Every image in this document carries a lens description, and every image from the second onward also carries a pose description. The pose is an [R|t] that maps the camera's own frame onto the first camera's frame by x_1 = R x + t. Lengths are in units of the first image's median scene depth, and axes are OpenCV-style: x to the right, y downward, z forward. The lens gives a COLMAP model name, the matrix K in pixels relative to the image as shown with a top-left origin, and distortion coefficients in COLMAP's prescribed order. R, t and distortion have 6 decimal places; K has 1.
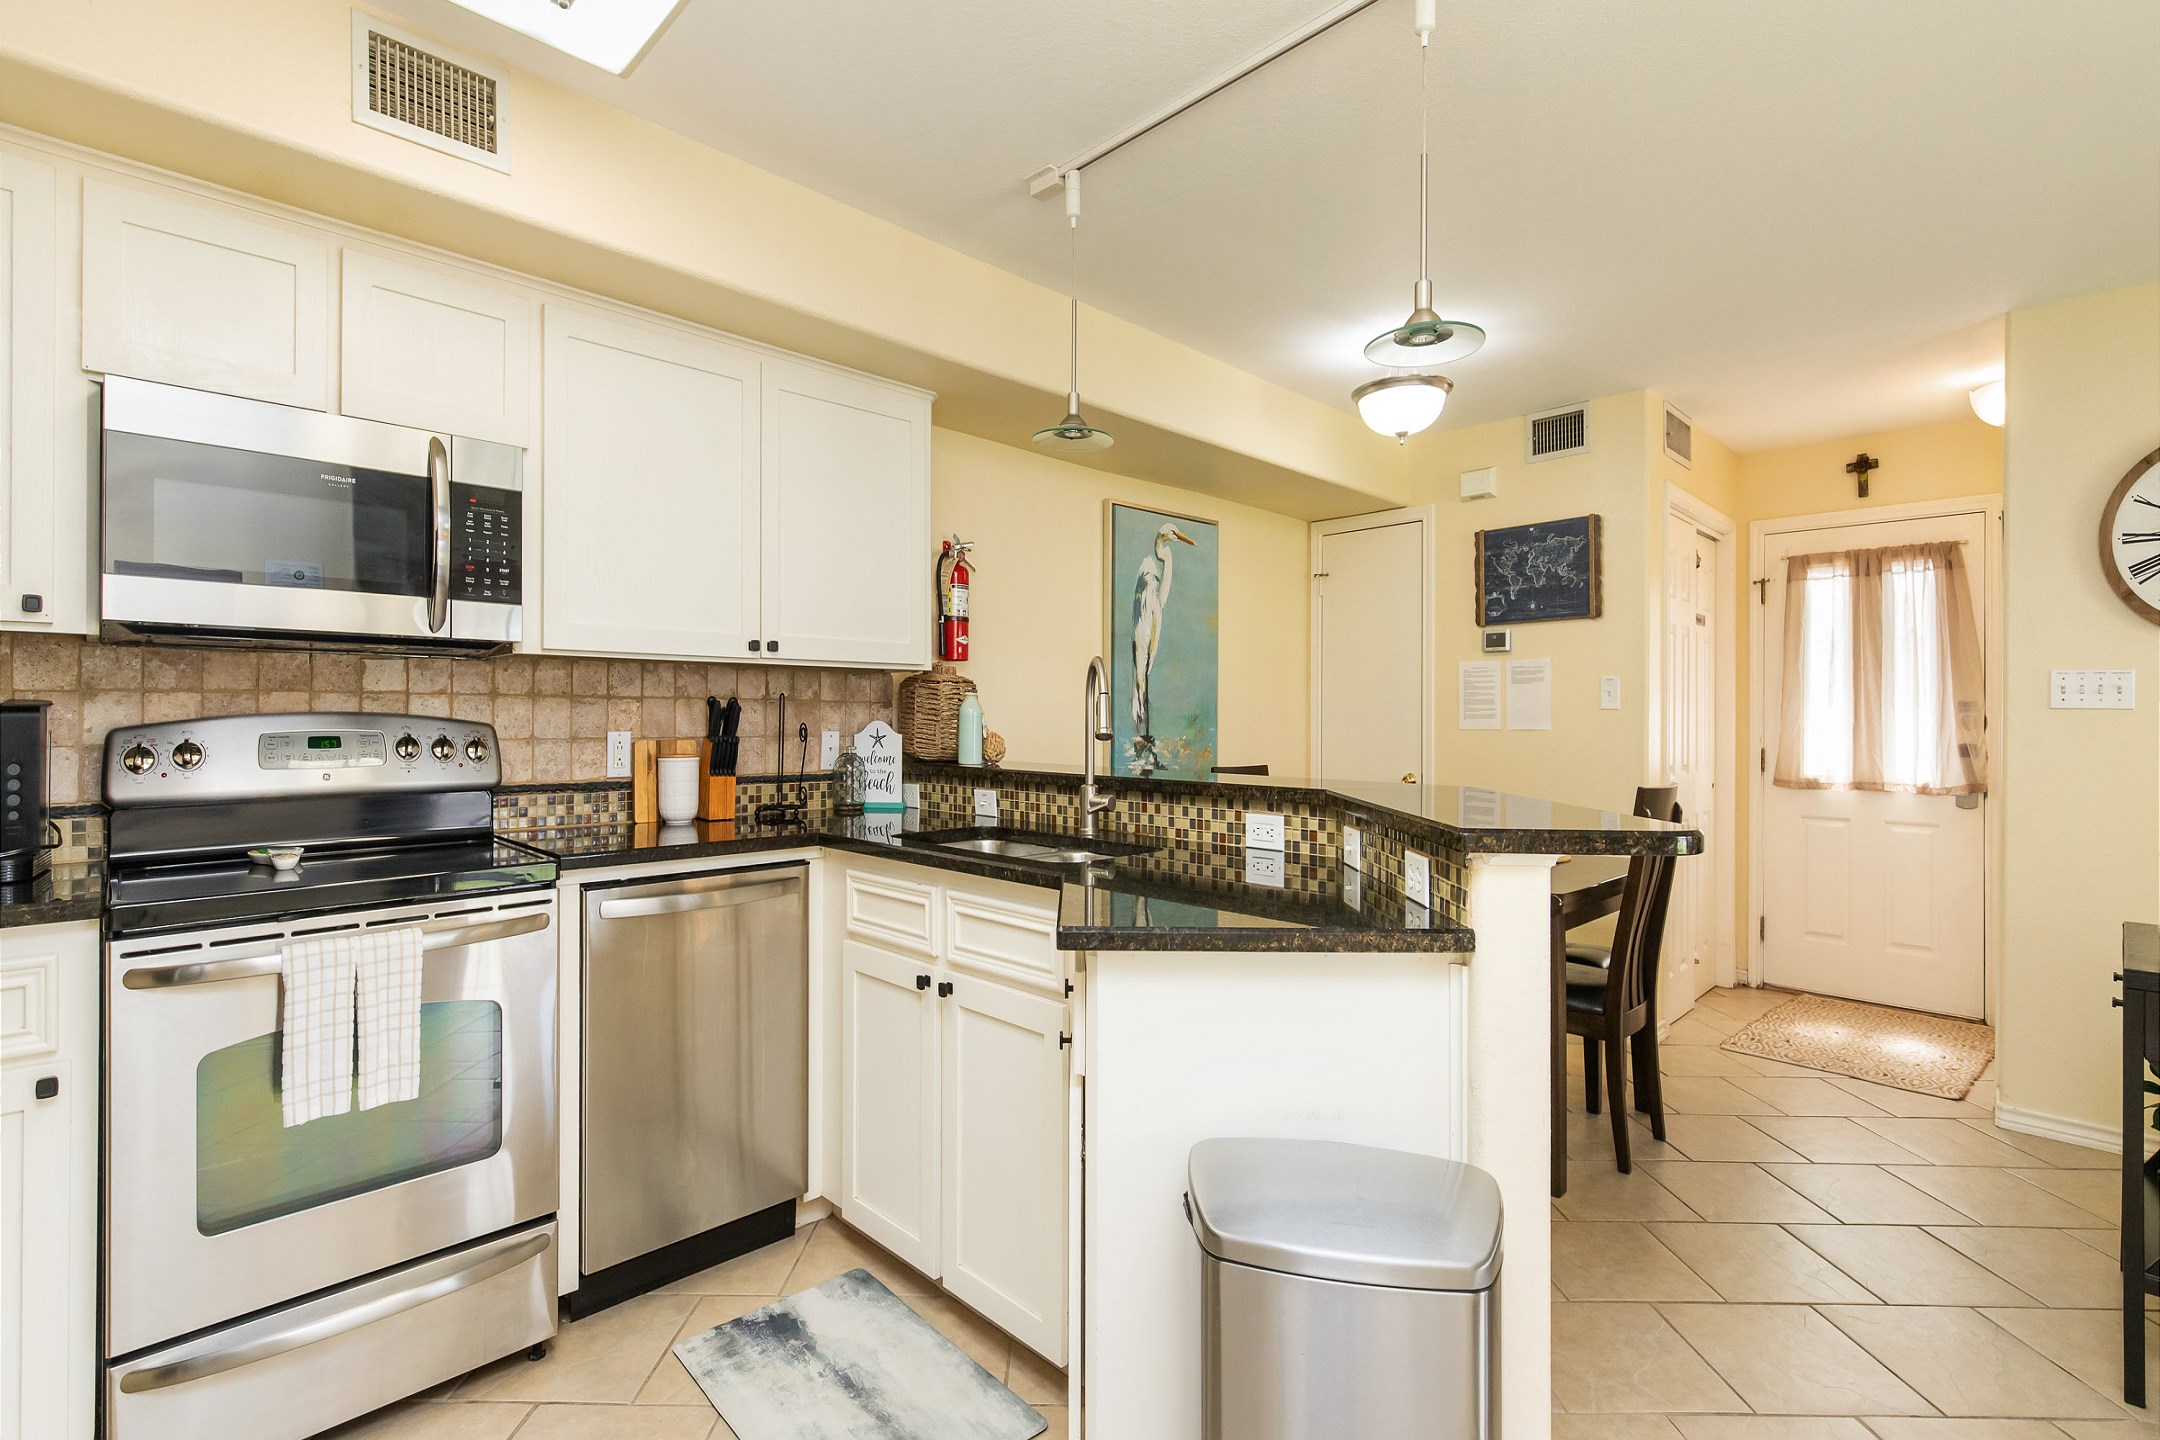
lens RADIAL K [[986.0, 0, 1082.6], [0, 986.0, 715.8], [0, 0, 1]] dist [0.004507, 0.000605]
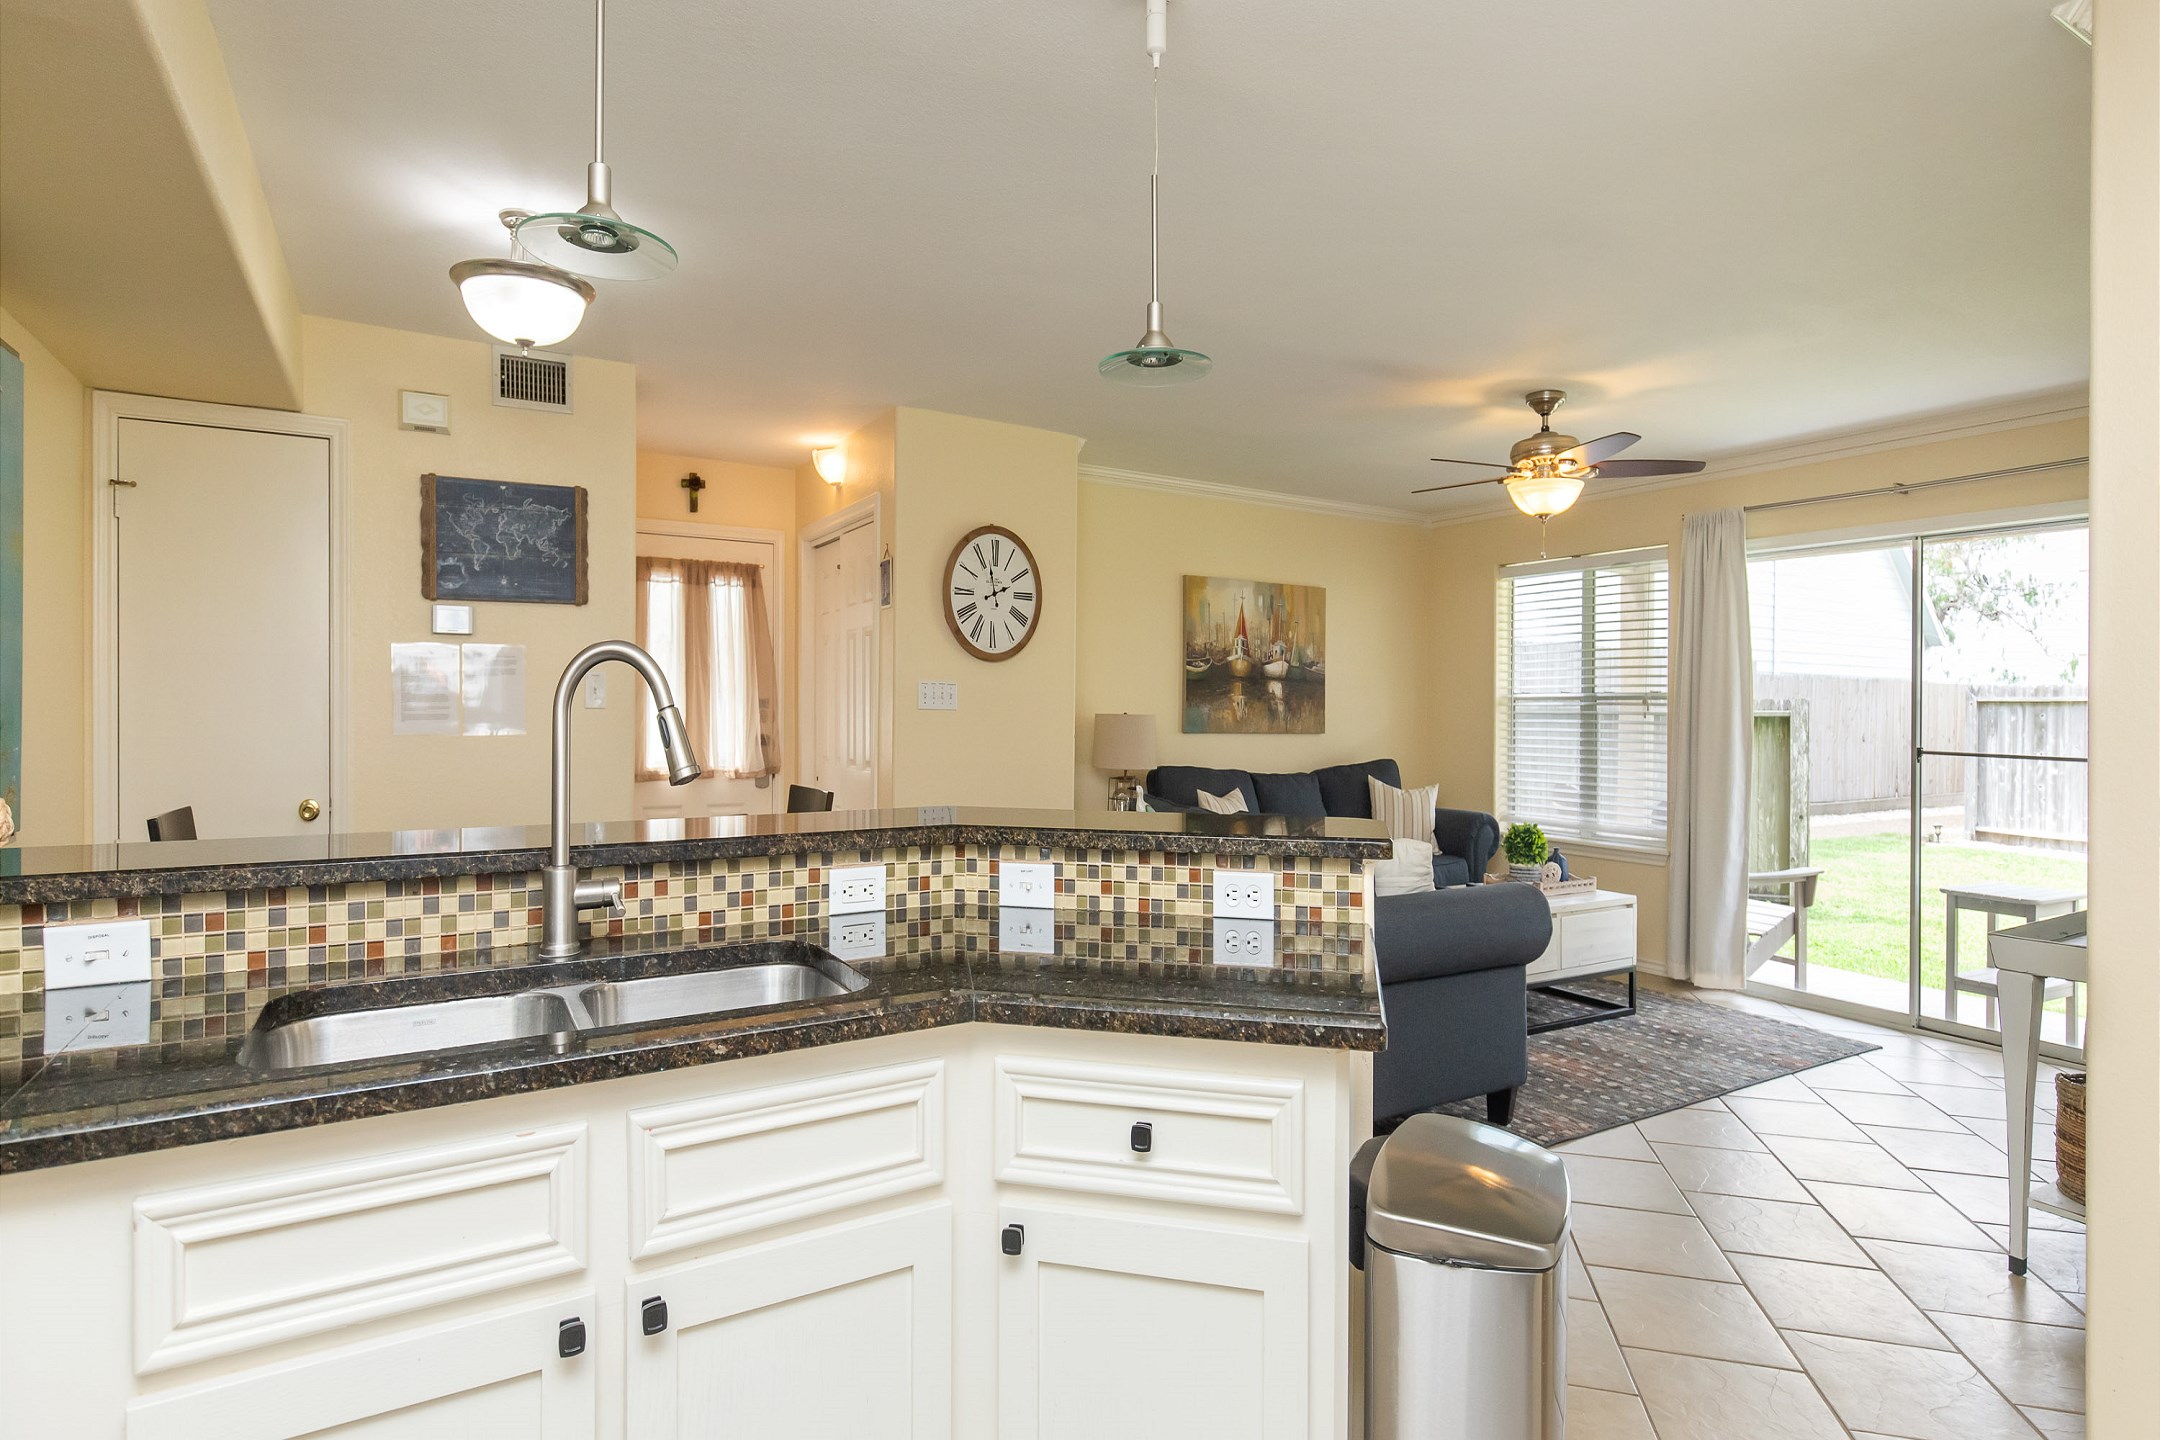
lens RADIAL K [[1072.2, 0, 1081.3], [0, 1072.2, 702.0], [0, 0, 1]] dist [-0.002301, 0.000952]
pose [[0.246979, 0.001102, 0.969020, -0.514201], [-0.005575, 0.999984, 0.000284, -0.025343], [-0.969005, -0.005473, 0.246981, 0.564862]]
